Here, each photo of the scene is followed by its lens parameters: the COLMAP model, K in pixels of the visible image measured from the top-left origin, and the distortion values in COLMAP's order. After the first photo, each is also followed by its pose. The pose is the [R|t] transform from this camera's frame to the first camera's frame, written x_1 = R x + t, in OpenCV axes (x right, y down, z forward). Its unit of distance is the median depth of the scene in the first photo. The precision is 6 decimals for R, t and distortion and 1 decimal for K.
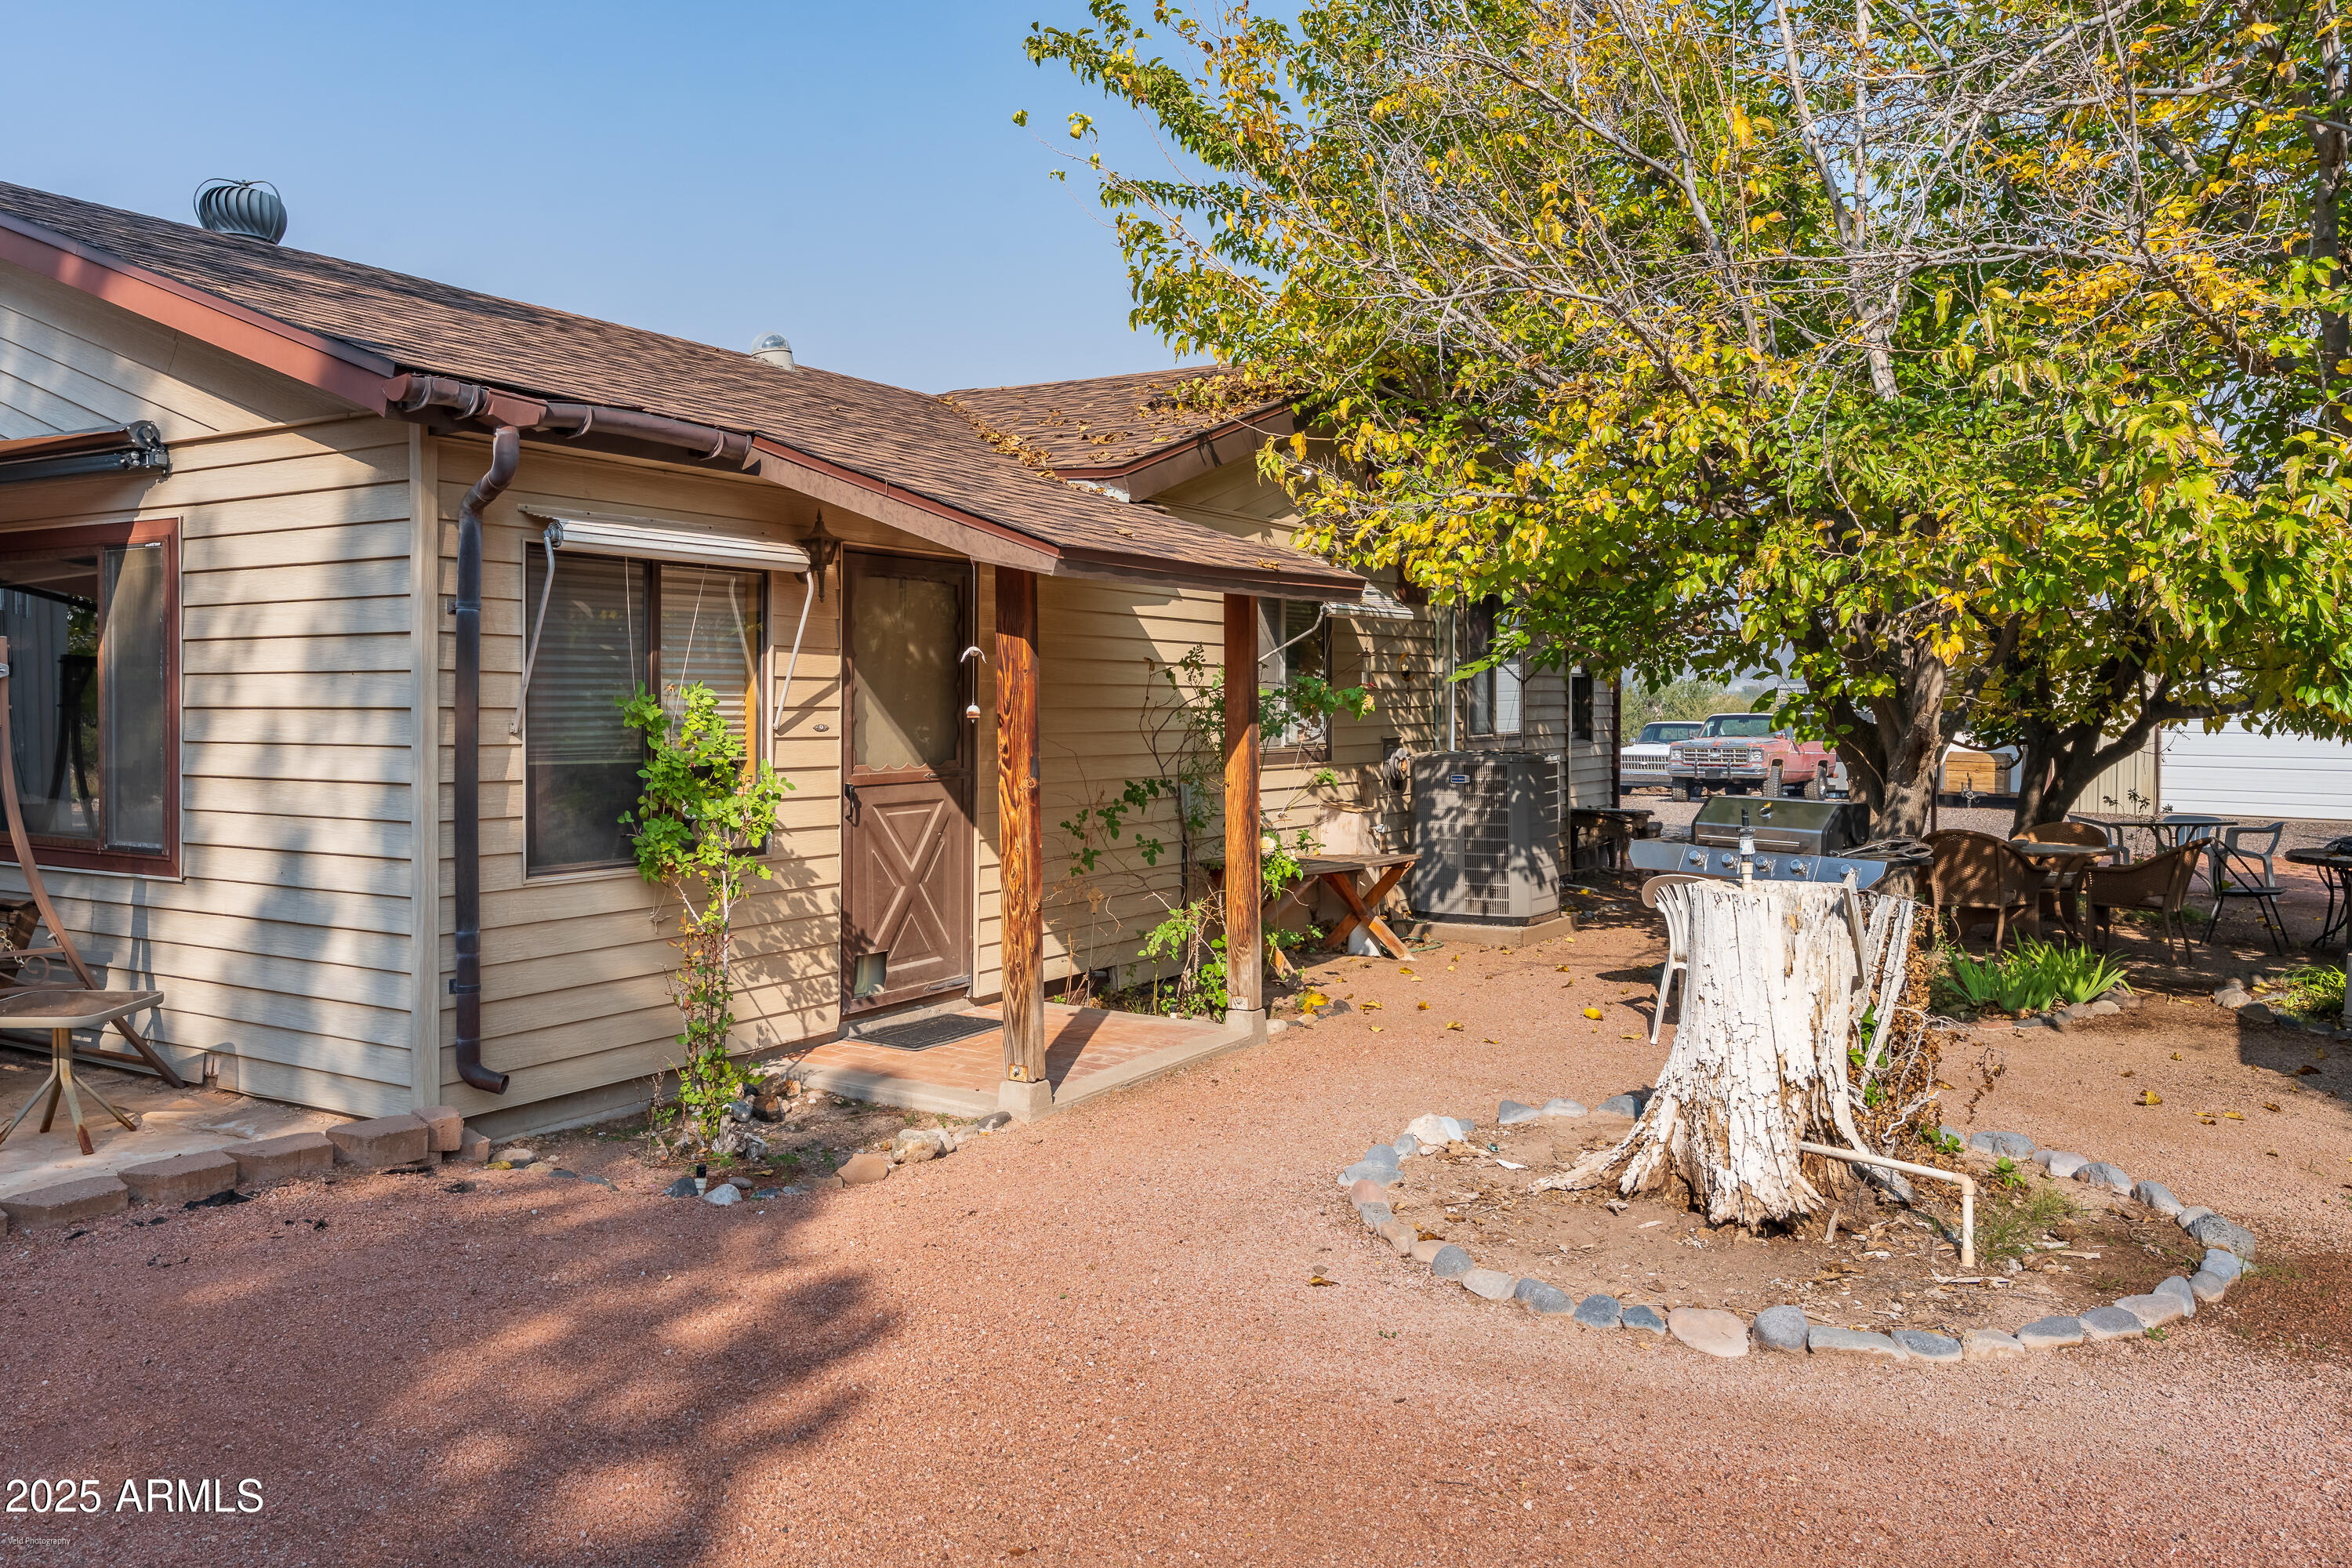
lens RADIAL K [[1722.4, 0, 1155.4], [0, 1722.4, 688.6], [0, 0, 1]] dist [0.012849, -0.009153]
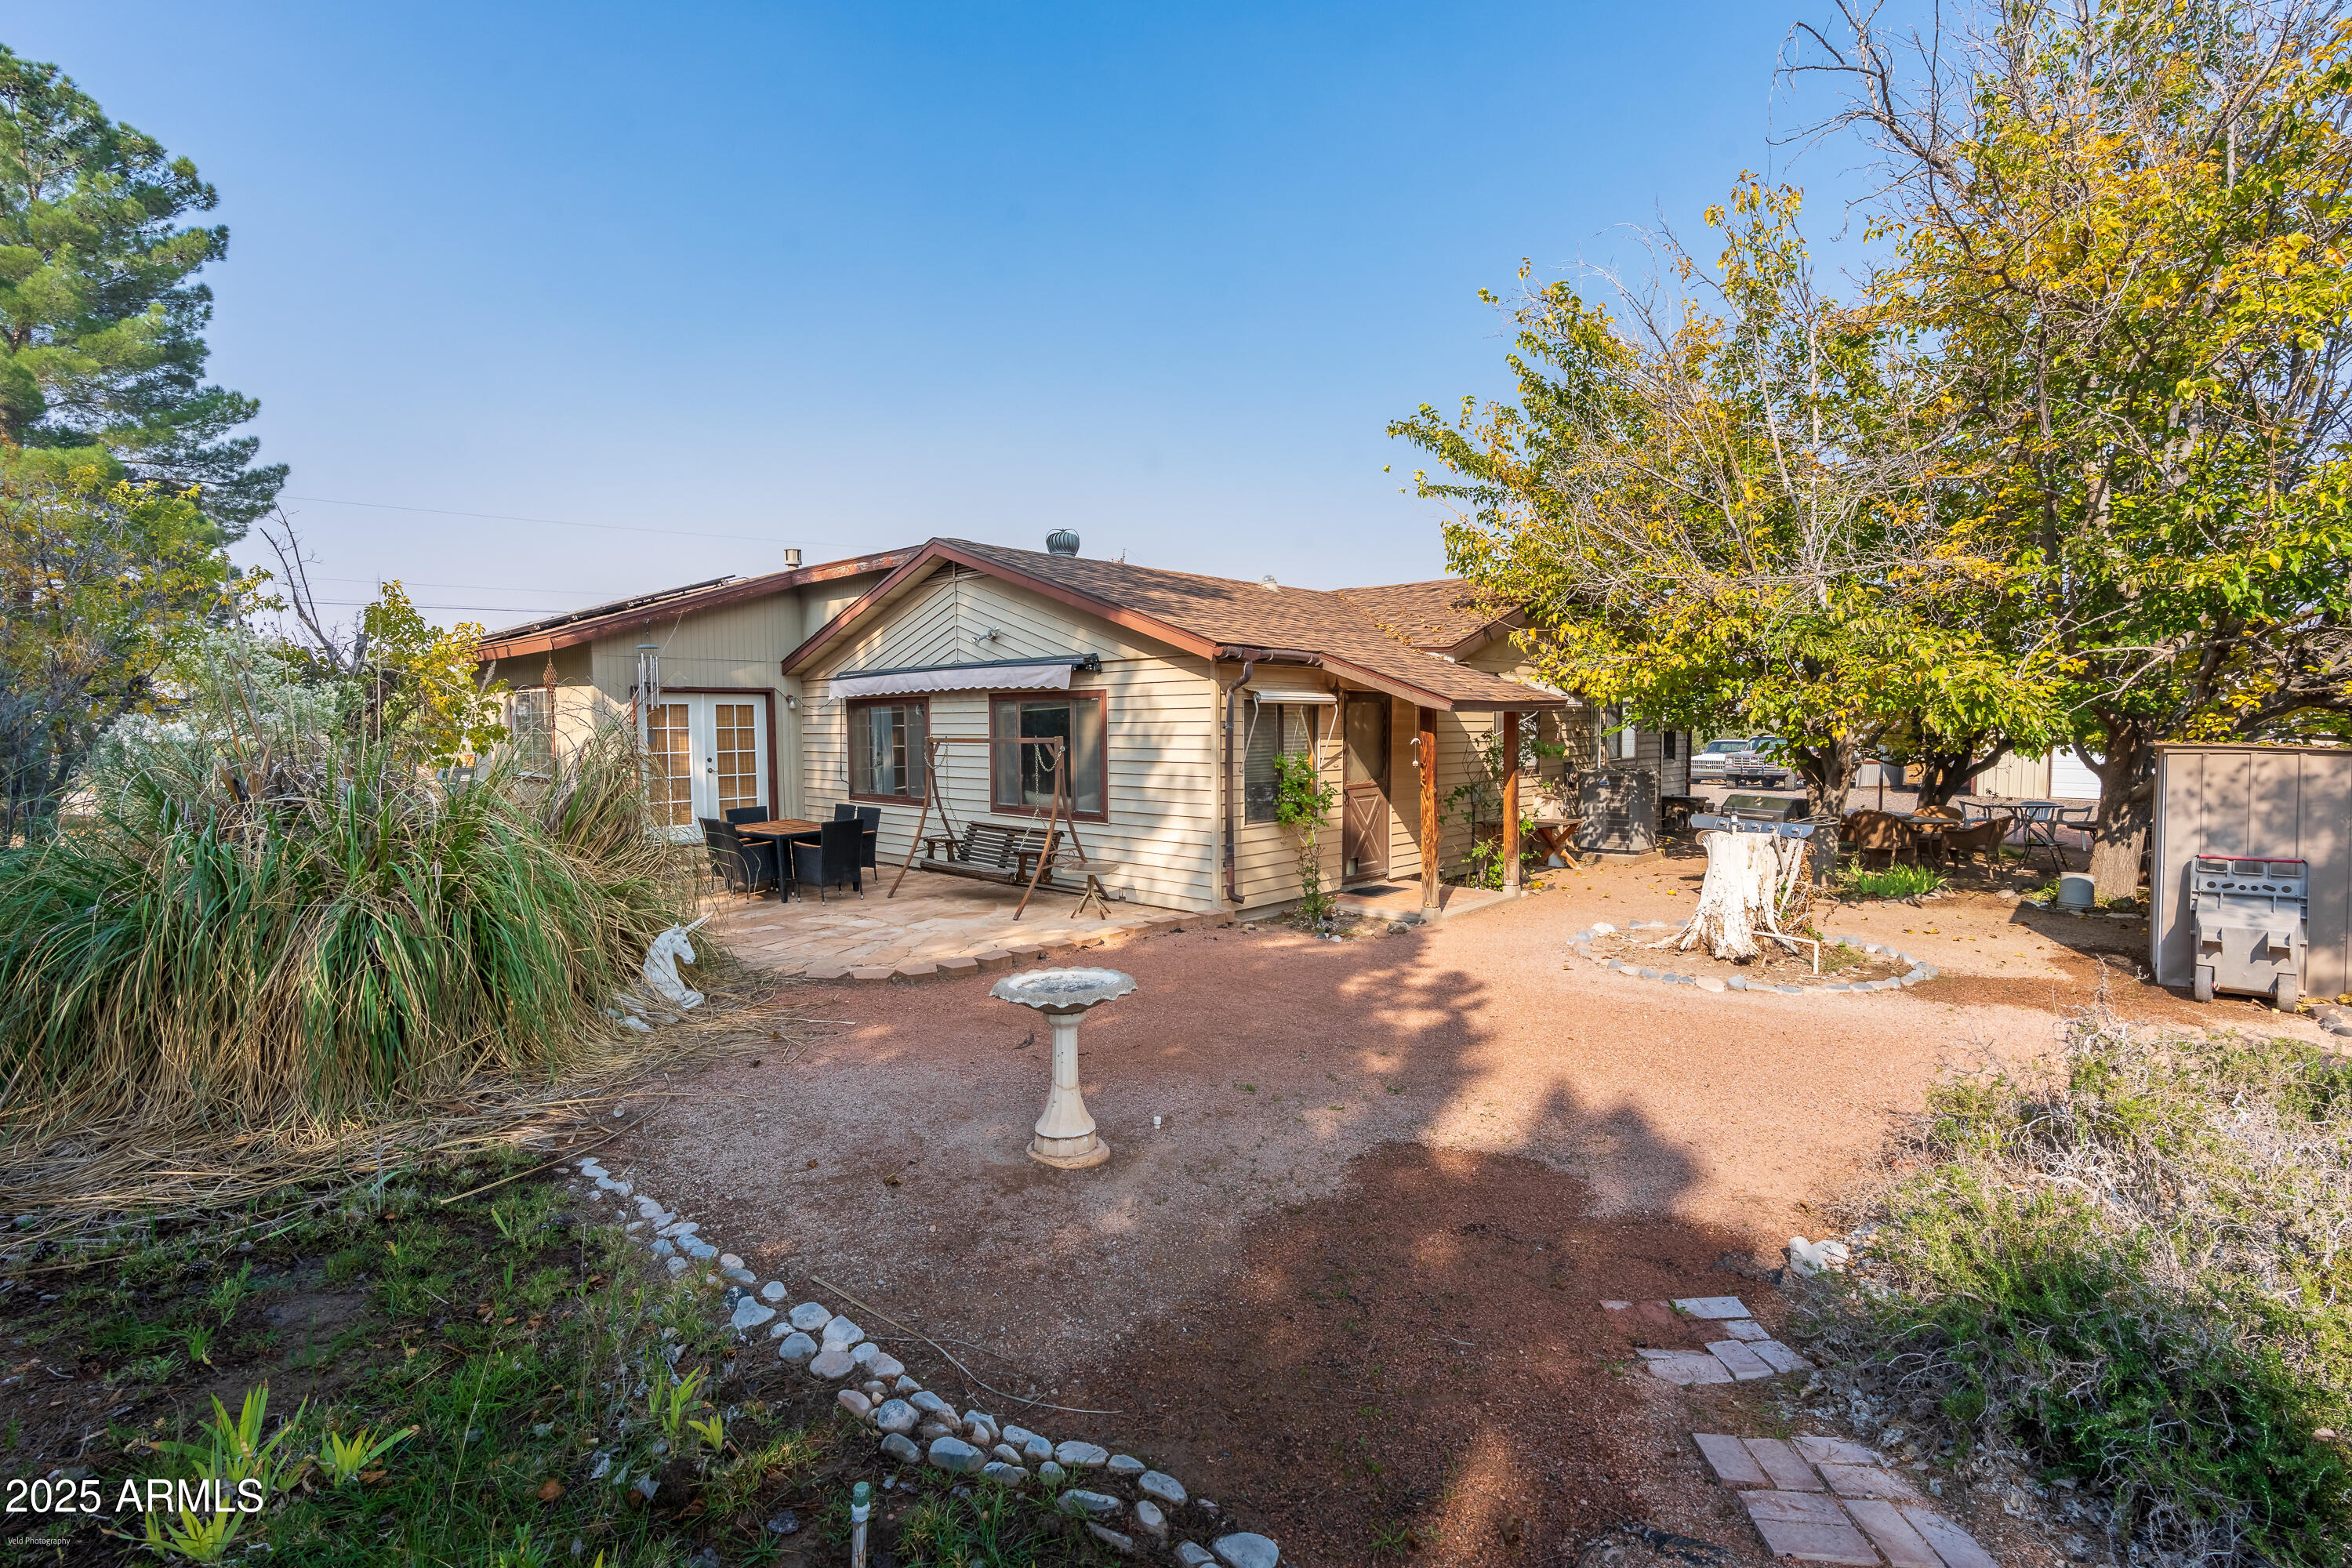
lens RADIAL K [[1050.8, 0, 1180.7], [0, 1050.8, 765.9], [0, 0, 1]] dist [-0.000778, 0.002328]
pose [[0.981292, 0.001158, -0.192521, -0.139273], [0.008385, 0.998776, 0.048748, -0.059111], [0.192342, -0.049450, 0.980081, -0.575983]]
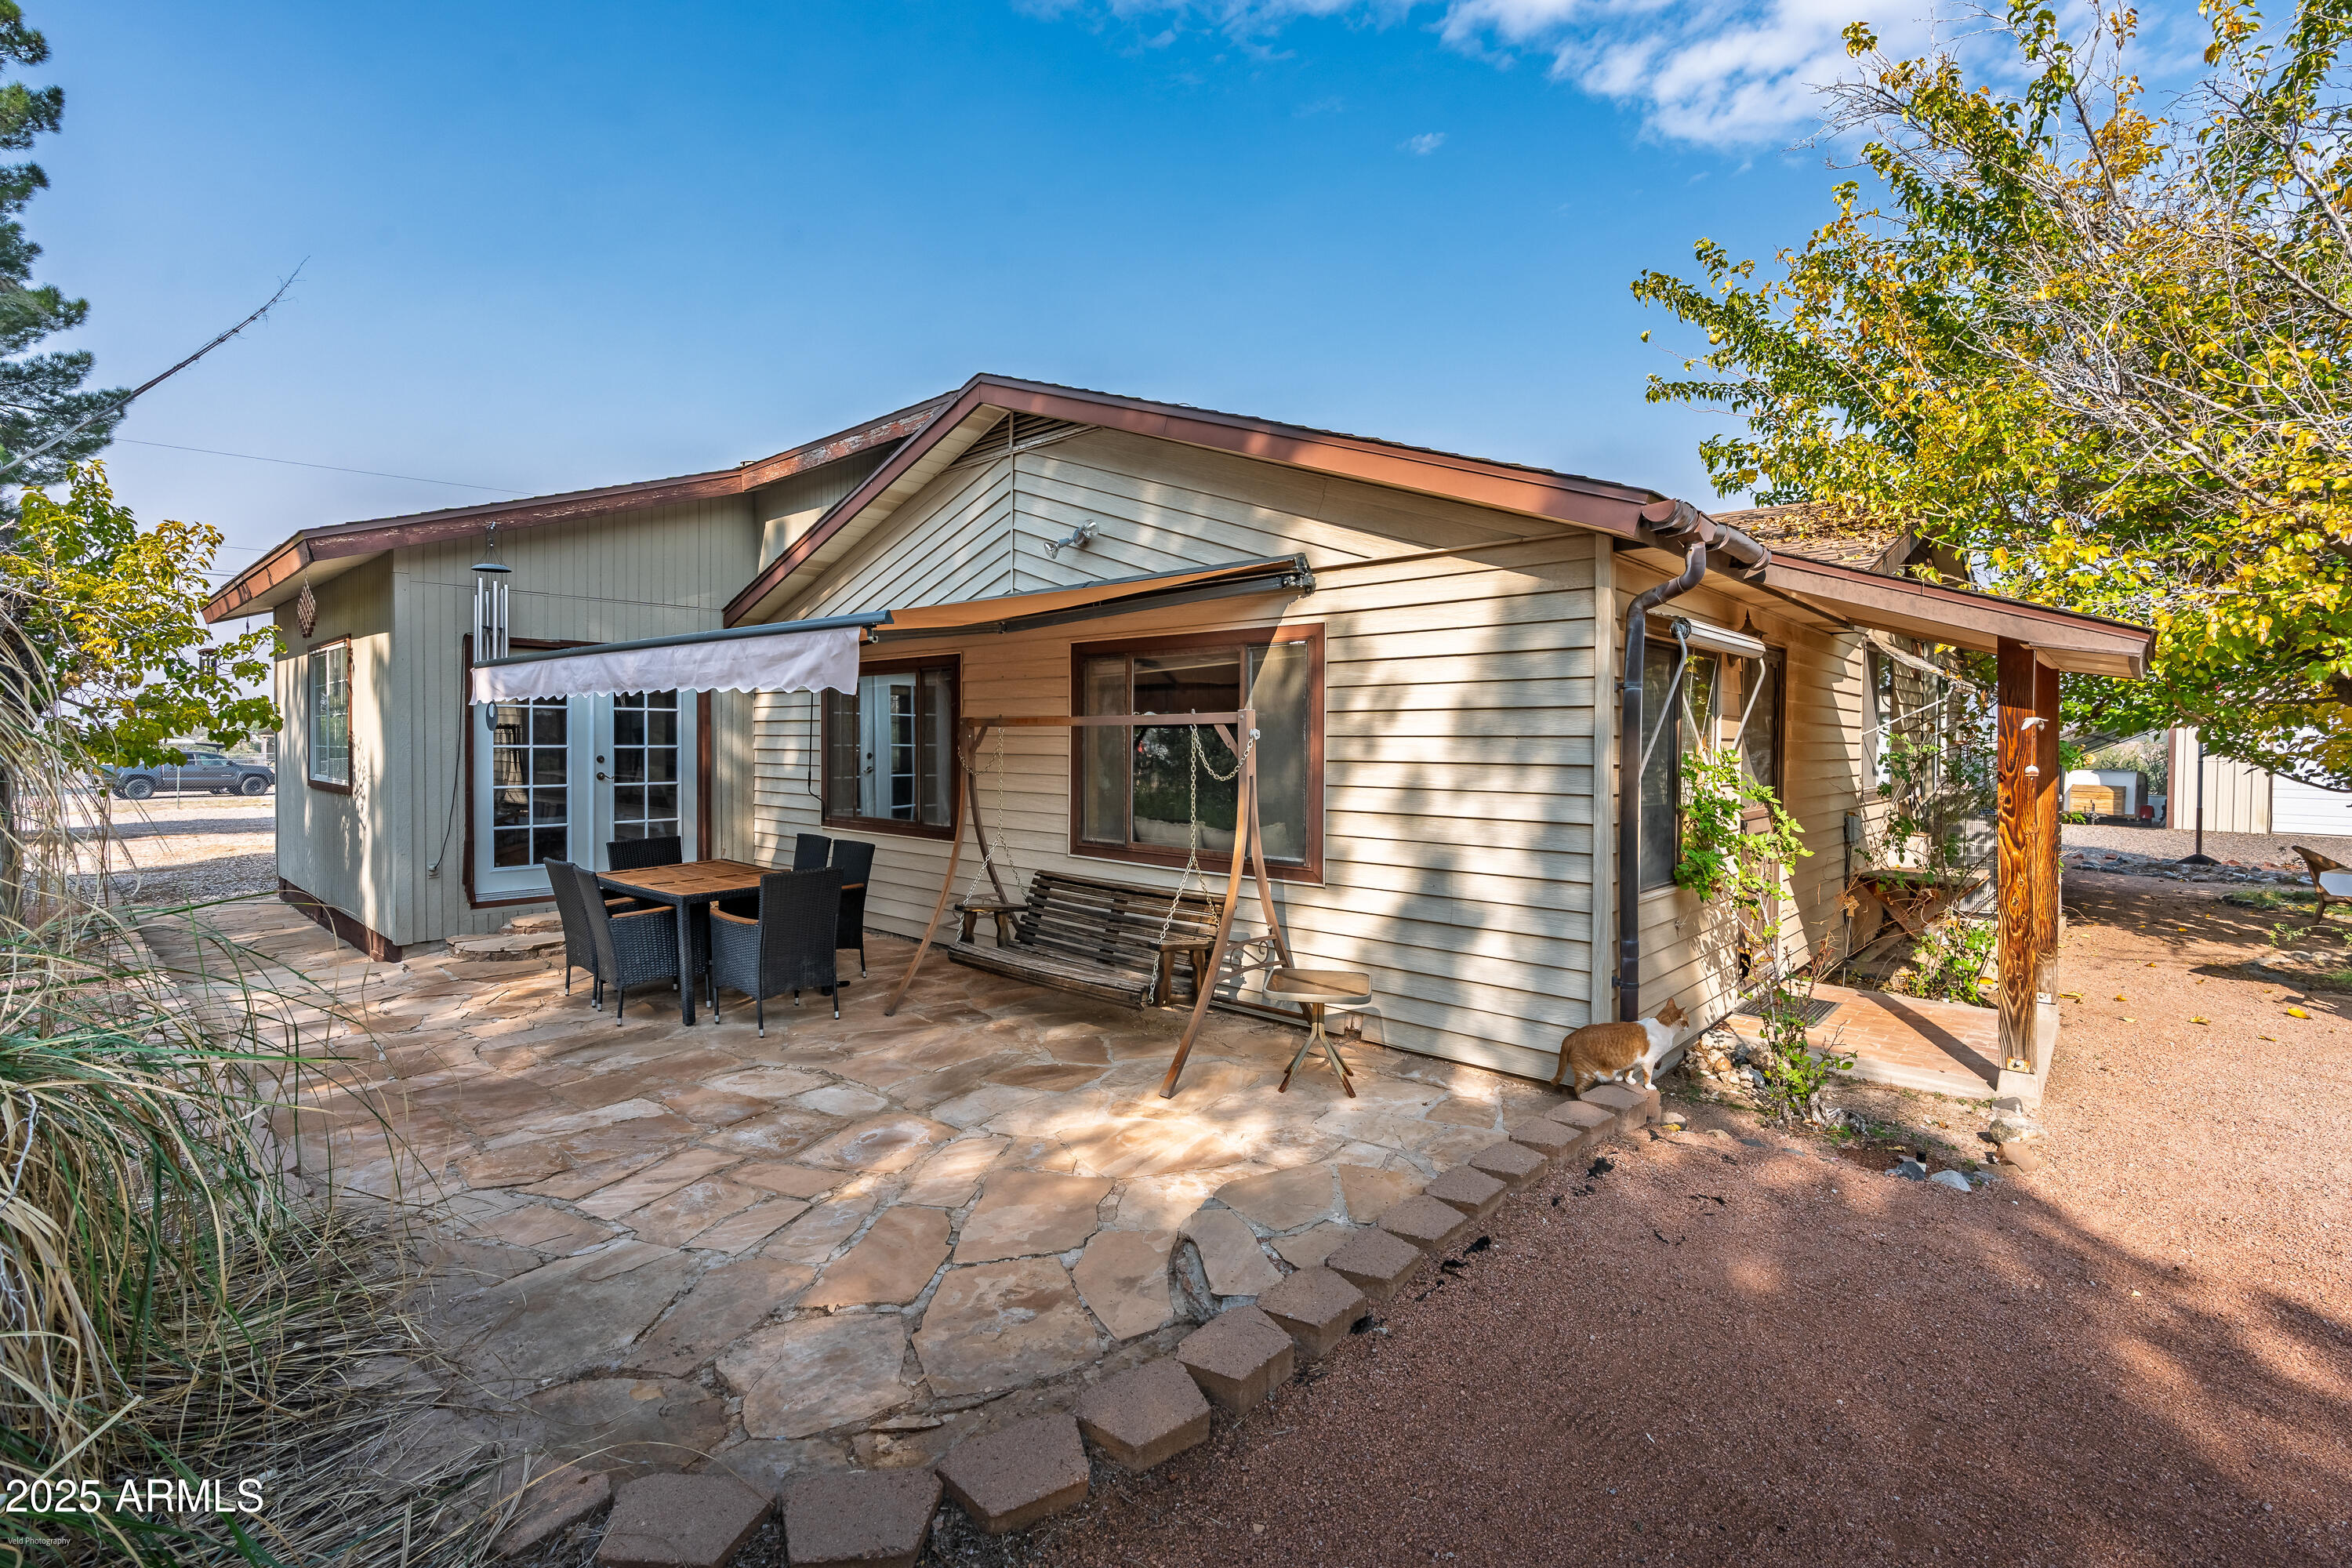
lens RADIAL K [[1050.8, 0, 1180.4], [0, 1050.8, 743.0], [0, 0, 1]] dist [-0.000778, 0.002328]
pose [[0.983250, 0.005121, -0.182189, -0.522919], [-0.003586, 0.999955, 0.008754, -0.009973], [0.182225, -0.007954, 0.983225, 0.155571]]
